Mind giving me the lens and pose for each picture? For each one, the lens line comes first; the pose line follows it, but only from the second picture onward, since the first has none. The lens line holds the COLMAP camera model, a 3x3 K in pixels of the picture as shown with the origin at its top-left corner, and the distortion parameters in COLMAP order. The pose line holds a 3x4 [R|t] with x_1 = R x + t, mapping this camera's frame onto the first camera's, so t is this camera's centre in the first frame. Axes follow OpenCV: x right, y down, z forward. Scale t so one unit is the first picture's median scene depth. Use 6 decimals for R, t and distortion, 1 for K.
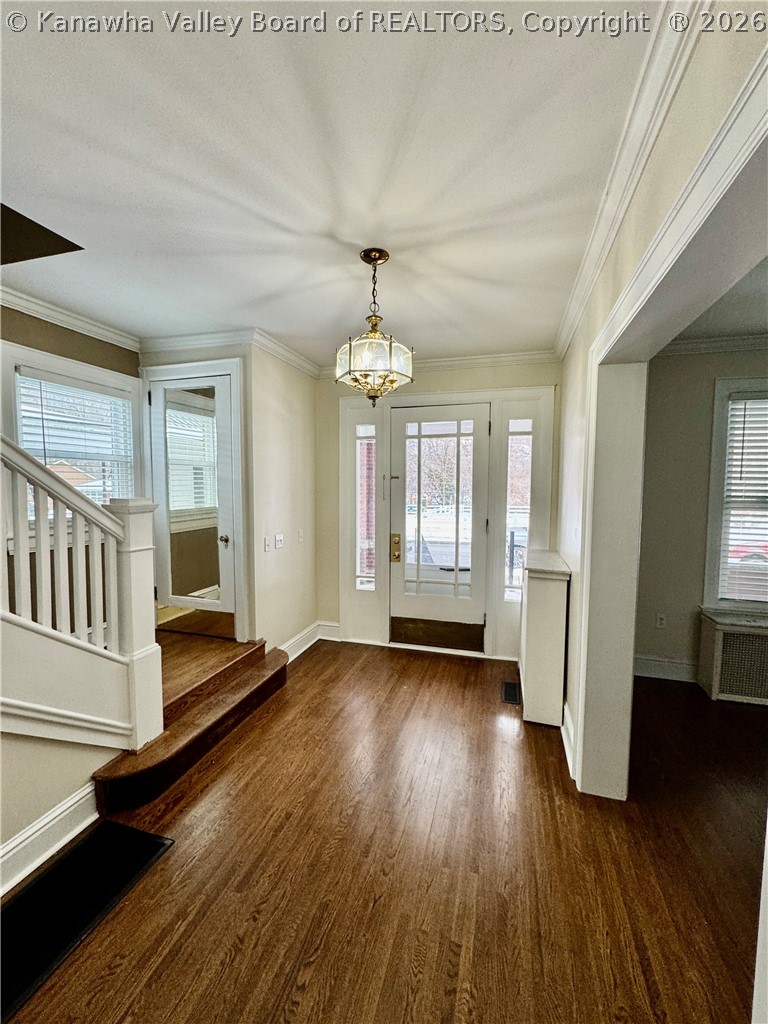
lens RADIAL K [[428.2, 0, 386.7], [0, 428.2, 514.7], [0, 0, 1]] dist [-0.001867, -0.000312]
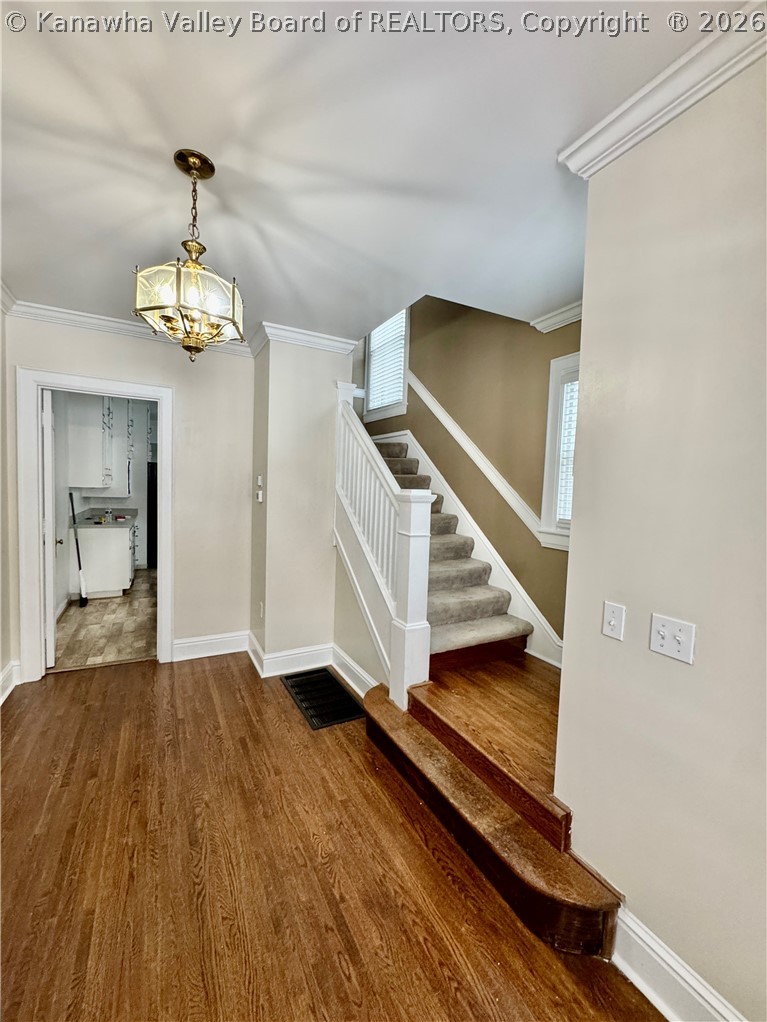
lens RADIAL K [[427.3, 0, 386.1], [0, 427.3, 513.6], [0, 0, 1]] dist [-0.001867, -0.000312]
pose [[-0.716483, 0.013656, -0.697471, 0.263379], [-0.086557, 0.990342, 0.108306, -0.093156], [0.692214, 0.137971, -0.708381, 1.842511]]
